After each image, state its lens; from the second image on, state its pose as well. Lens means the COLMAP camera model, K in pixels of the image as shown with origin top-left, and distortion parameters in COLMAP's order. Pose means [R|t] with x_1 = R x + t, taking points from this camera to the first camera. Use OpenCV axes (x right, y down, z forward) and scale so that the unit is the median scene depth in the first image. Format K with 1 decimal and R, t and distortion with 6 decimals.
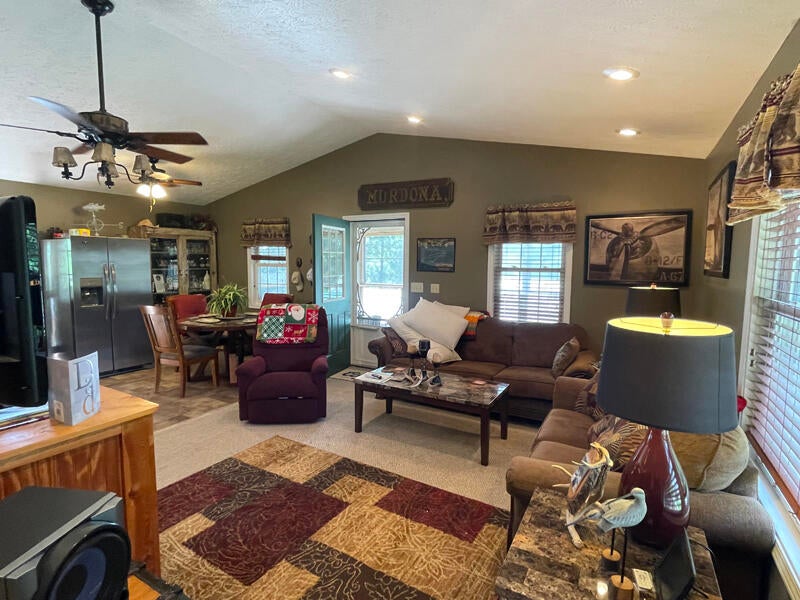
lens RADIAL K [[417.6, 0, 399.4], [0, 417.6, 299.8], [0, 0, 1]] dist [0.000690, -0.001758]
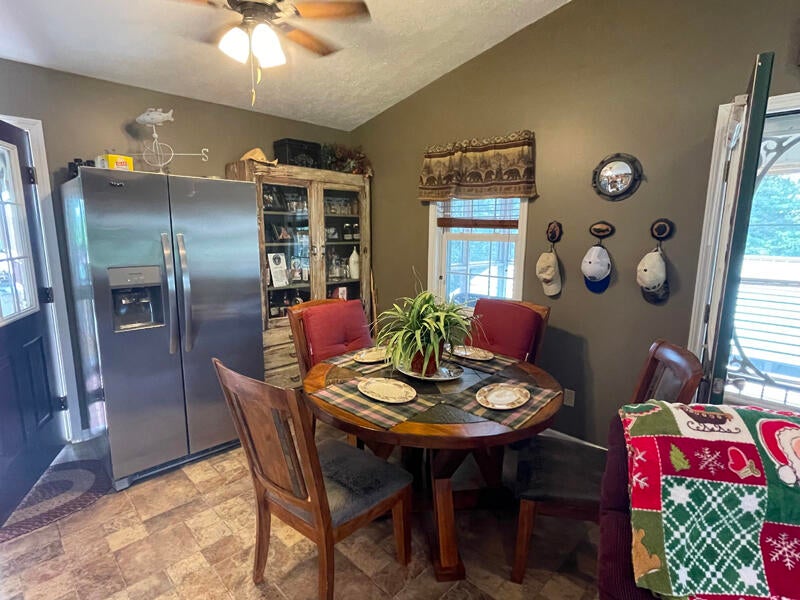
lens RADIAL K [[417.6, 0, 399.4], [0, 417.6, 299.8], [0, 0, 1]] dist [0.000690, -0.001758]
pose [[0.964146, 0.045679, -0.261413, -0.268003], [-0.026263, 0.996663, 0.077292, -0.045503], [0.264071, -0.067655, 0.962127, 0.496176]]
